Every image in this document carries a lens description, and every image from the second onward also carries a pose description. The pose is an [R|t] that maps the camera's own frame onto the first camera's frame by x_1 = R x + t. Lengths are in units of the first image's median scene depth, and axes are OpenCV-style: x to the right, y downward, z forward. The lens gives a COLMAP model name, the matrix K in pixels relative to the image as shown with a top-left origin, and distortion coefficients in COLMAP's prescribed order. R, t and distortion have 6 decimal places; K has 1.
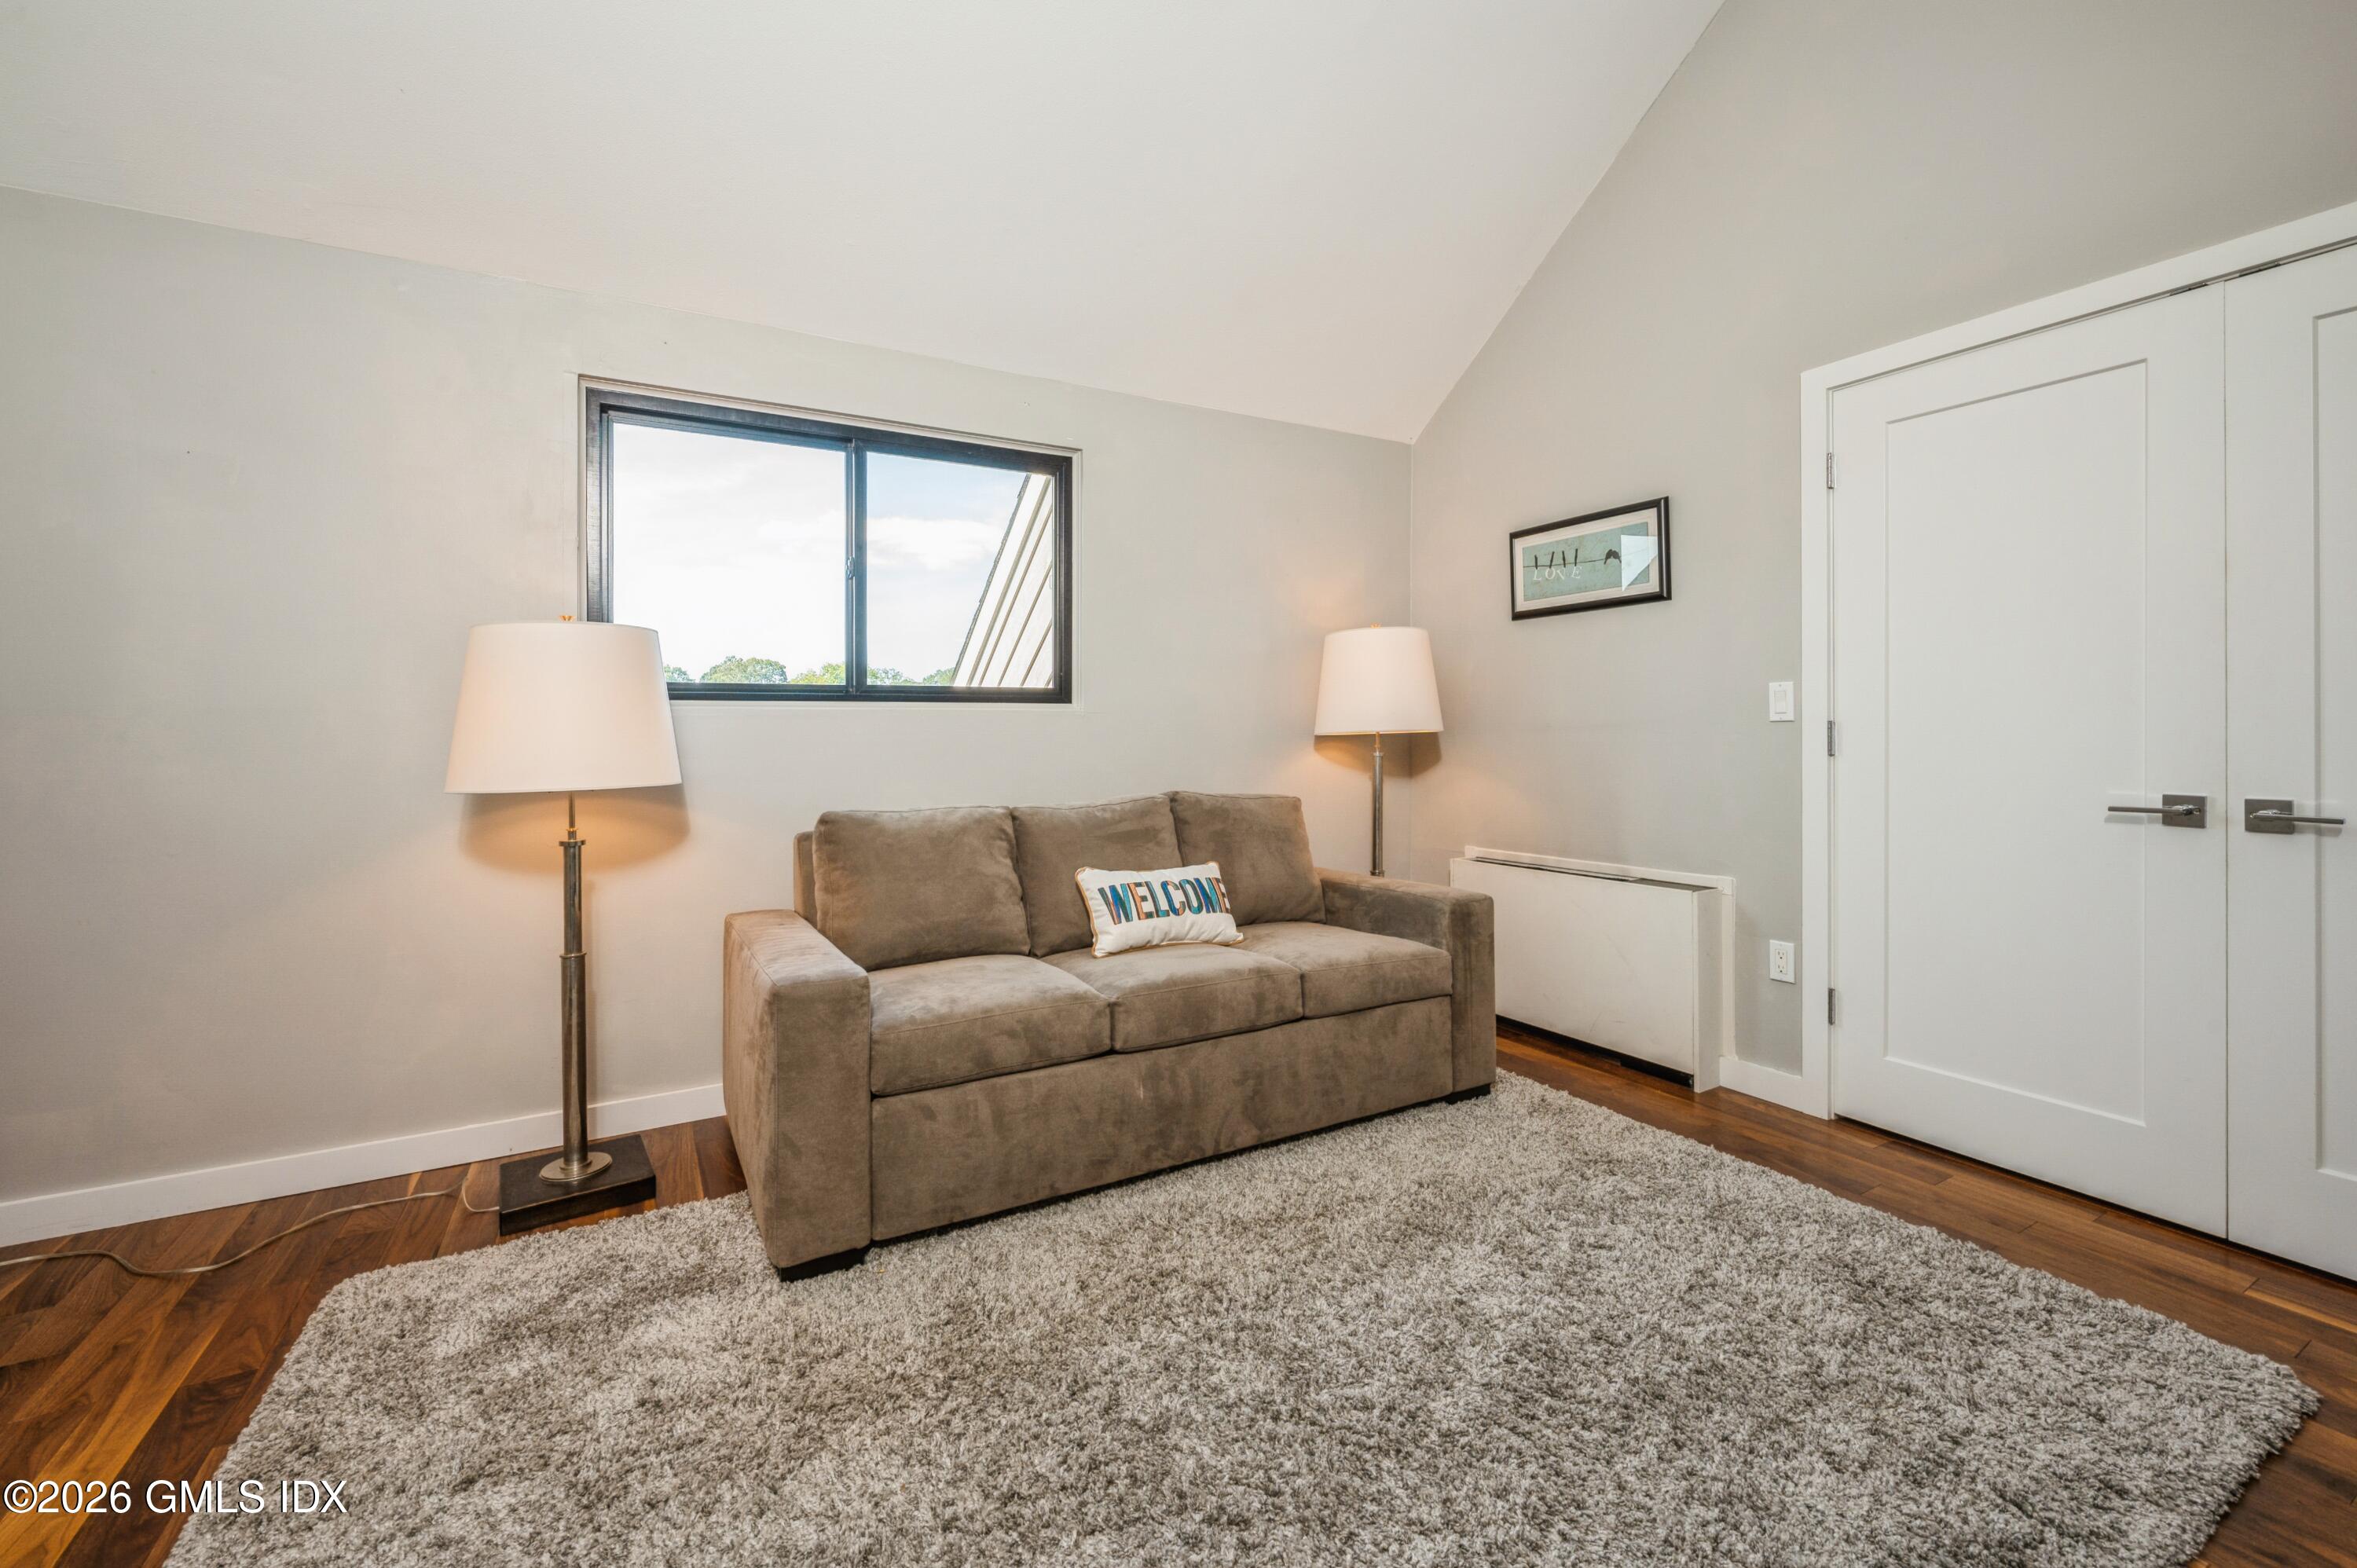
lens RADIAL K [[963.1, 0, 1164.6], [0, 963.1, 744.4], [0, 0, 1]] dist [-0.001070, -0.000303]
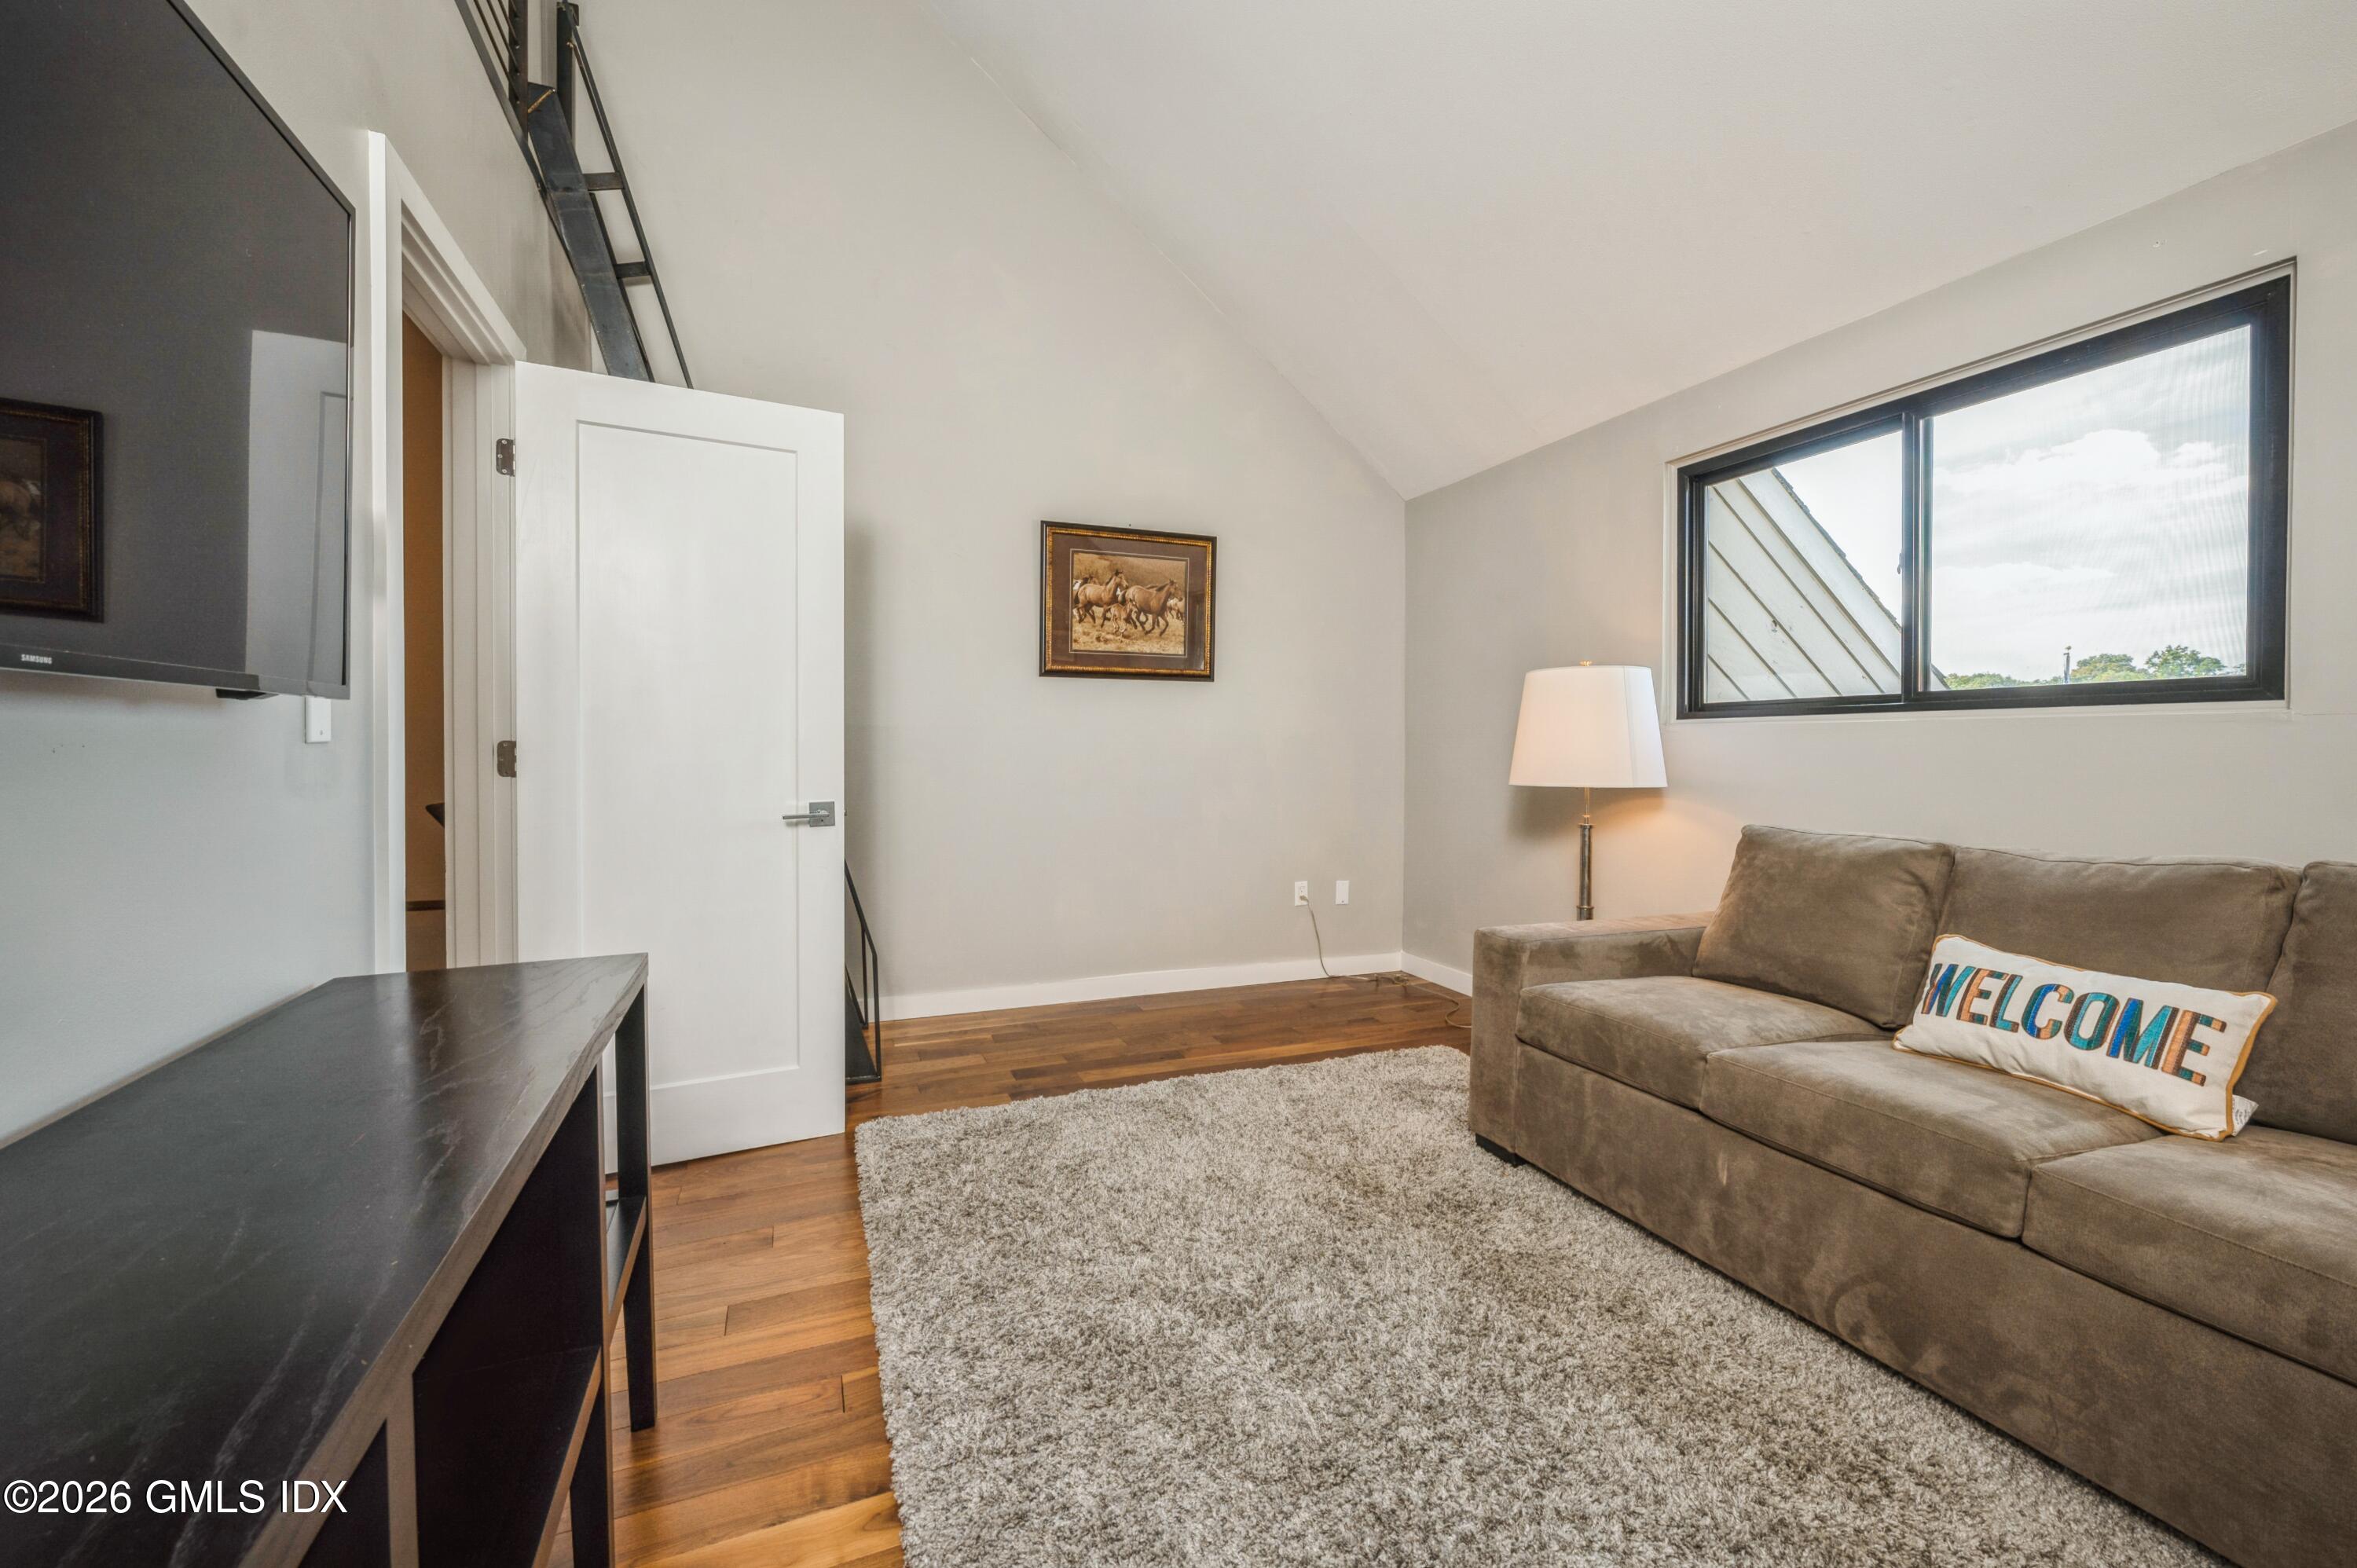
lens RADIAL K [[963.1, 0, 1179.4], [0, 963.1, 759.6], [0, 0, 1]] dist [-0.001070, -0.000303]
pose [[-0.132614, 0.017968, -0.991005, 0.705637], [-0.011943, 0.999734, 0.019725, -0.011307], [0.991096, 0.014451, -0.132364, 0.513870]]
